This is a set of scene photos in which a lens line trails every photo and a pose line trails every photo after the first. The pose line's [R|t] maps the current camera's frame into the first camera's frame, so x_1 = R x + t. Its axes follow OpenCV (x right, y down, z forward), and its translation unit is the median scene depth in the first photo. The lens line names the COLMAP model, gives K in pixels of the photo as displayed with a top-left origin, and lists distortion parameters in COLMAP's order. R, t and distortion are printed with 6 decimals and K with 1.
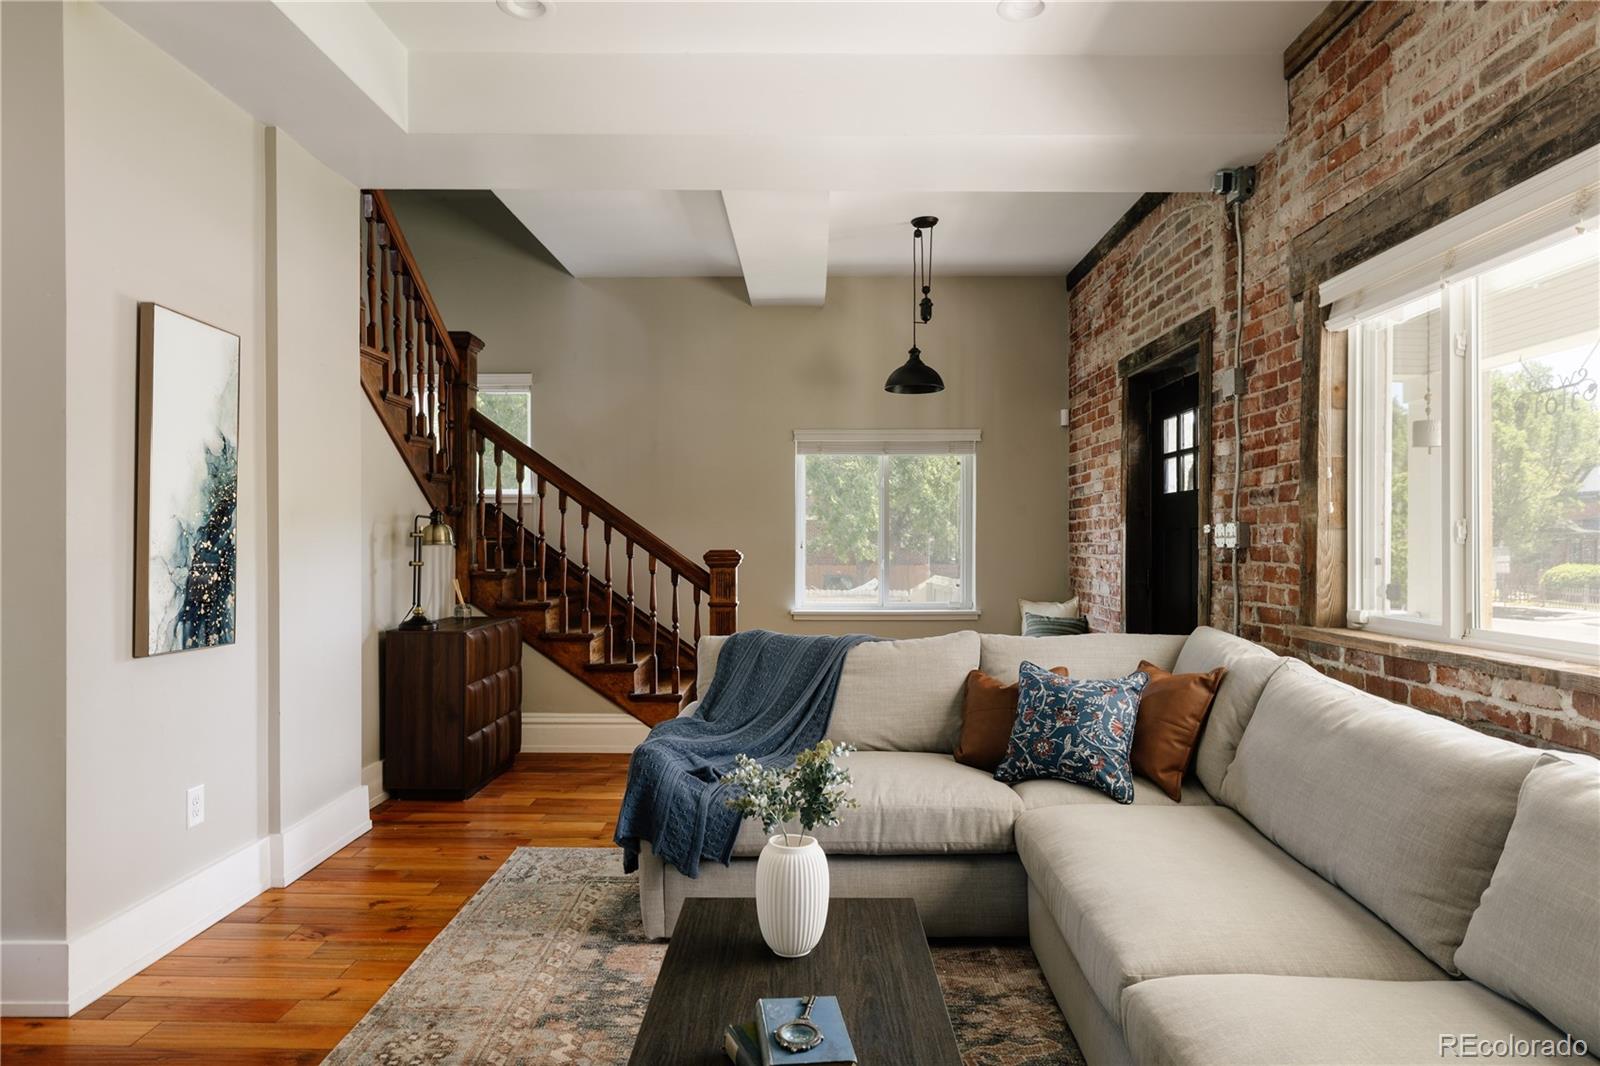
lens RADIAL K [[967.3, 0, 801.2], [0, 967.3, 536.7], [0, 0, 1]] dist [0.001934, 0.000365]
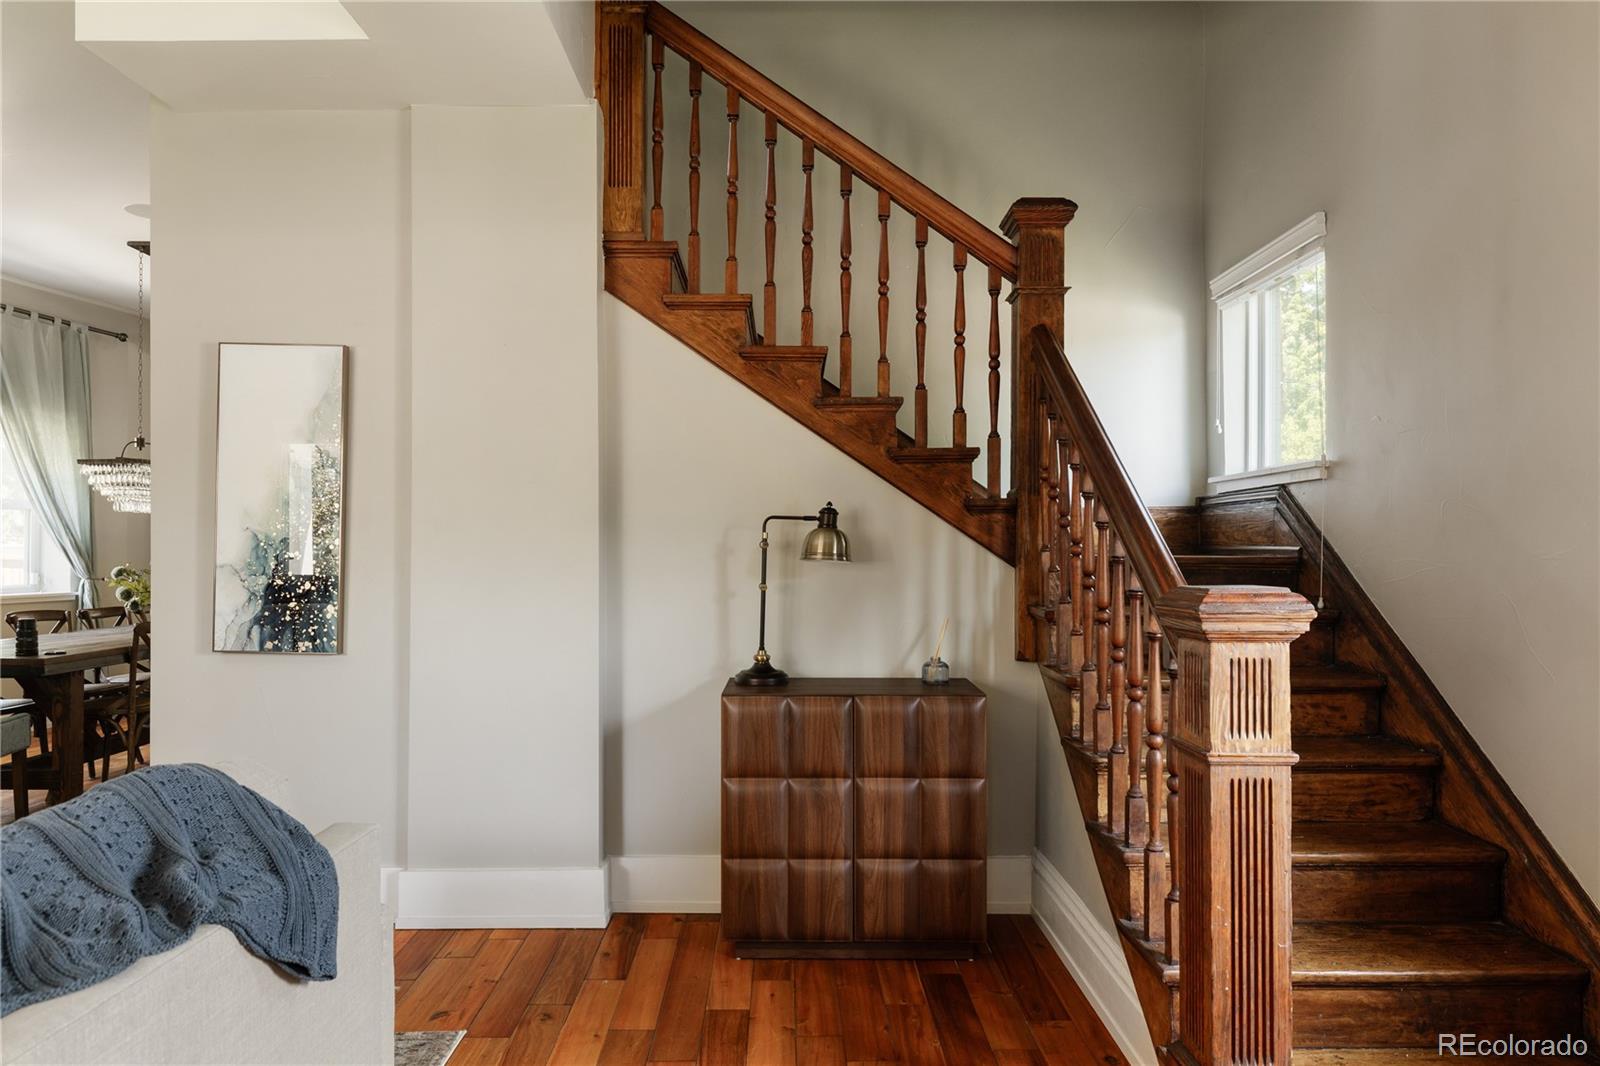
lens RADIAL K [[1018.3, 0, 795.8], [0, 1018.3, 534.0], [0, 0, 1]] dist [0.000345, -0.002329]
pose [[0.007757, -0.013121, -0.999884, 0.312053], [-0.001019, 0.999913, -0.013129, -0.000256], [0.999969, 0.001121, 0.007743, 0.975522]]
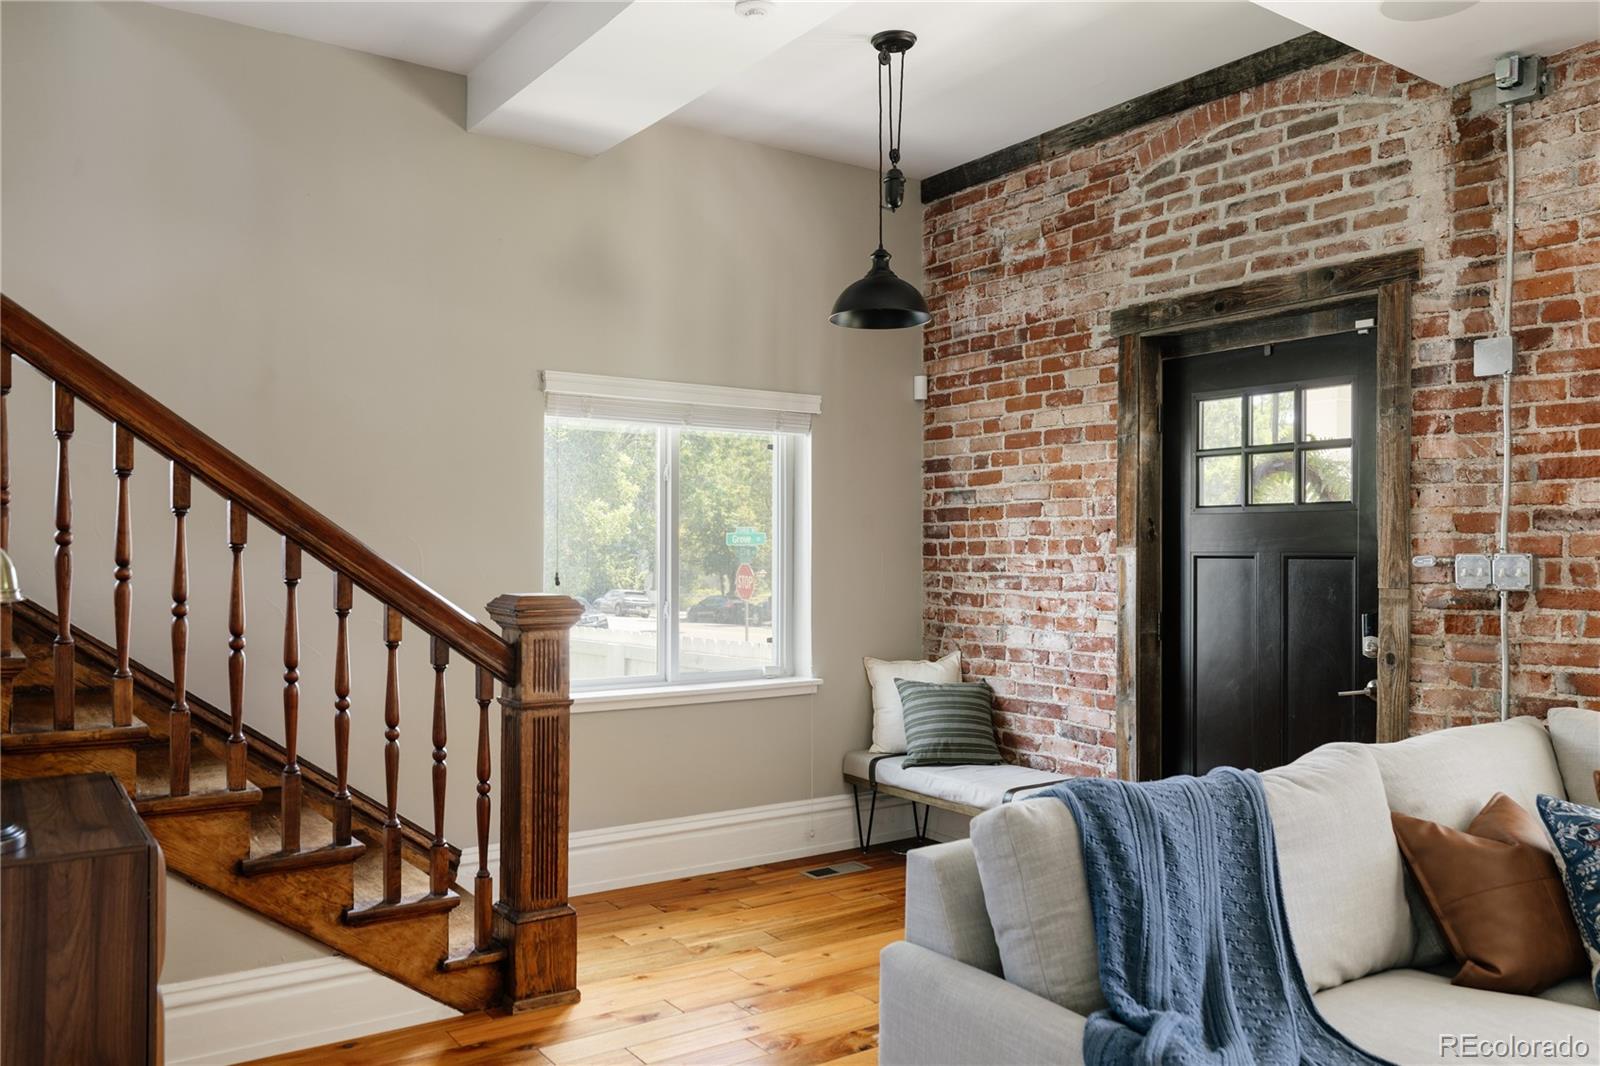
lens RADIAL K [[1225.8, 0, 798.5], [0, 1225.8, 546.9], [0, 0, 1]] dist [-0.001581, -0.015525]
pose [[0.808996, 0.003647, 0.587803, -0.388927], [-0.004303, 0.999991, -0.000282, -0.013647], [-0.587798, -0.002302, 0.809004, 0.452325]]
